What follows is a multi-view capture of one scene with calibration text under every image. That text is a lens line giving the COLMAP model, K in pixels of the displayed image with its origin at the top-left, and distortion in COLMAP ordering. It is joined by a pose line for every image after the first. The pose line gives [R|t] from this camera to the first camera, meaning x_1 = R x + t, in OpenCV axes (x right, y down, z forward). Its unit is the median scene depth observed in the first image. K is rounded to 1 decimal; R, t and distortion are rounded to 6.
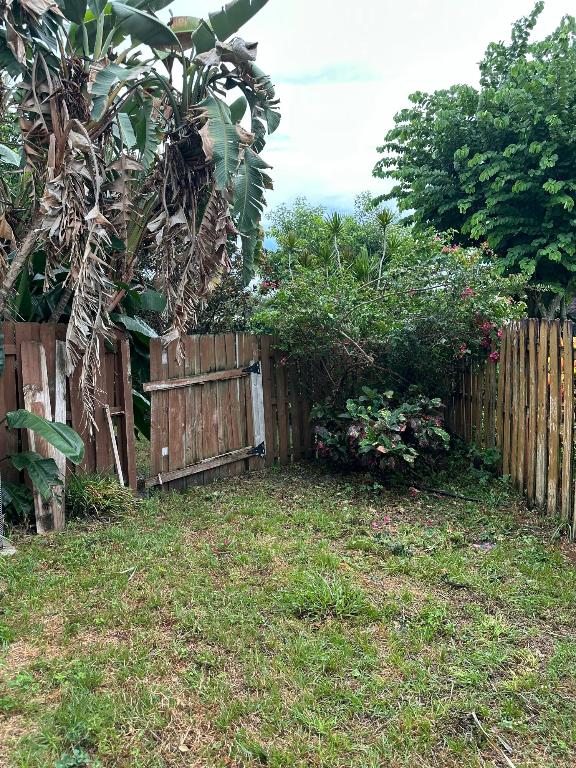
lens RADIAL K [[513.0, 0, 288.0], [0, 513.0, 384.0], [0, 0, 1]] dist [0.076269, -0.002444]
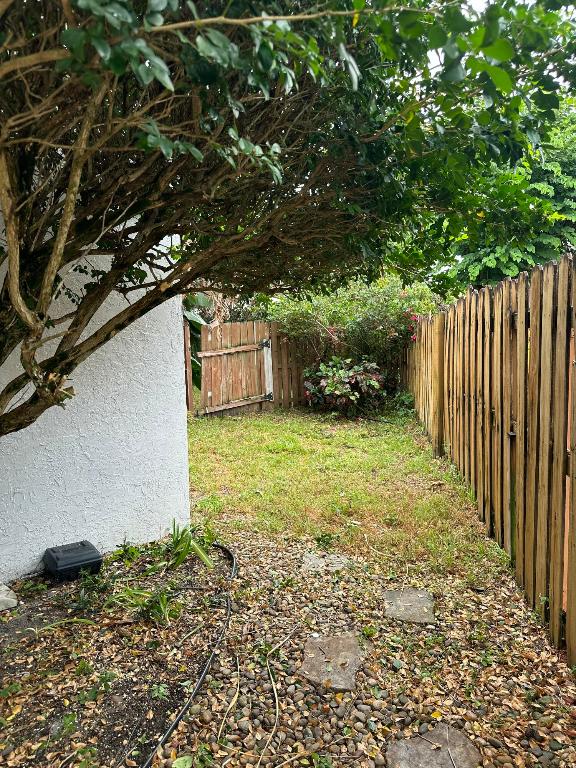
lens RADIAL K [[513.0, 0, 288.0], [0, 513.0, 384.0], [0, 0, 1]] dist [0.076269, -0.002444]
pose [[0.997610, 0.012905, -0.067875, 0.122027], [-0.010114, 0.999096, 0.041296, 0.028434], [0.068347, -0.040511, 0.996839, -0.620630]]
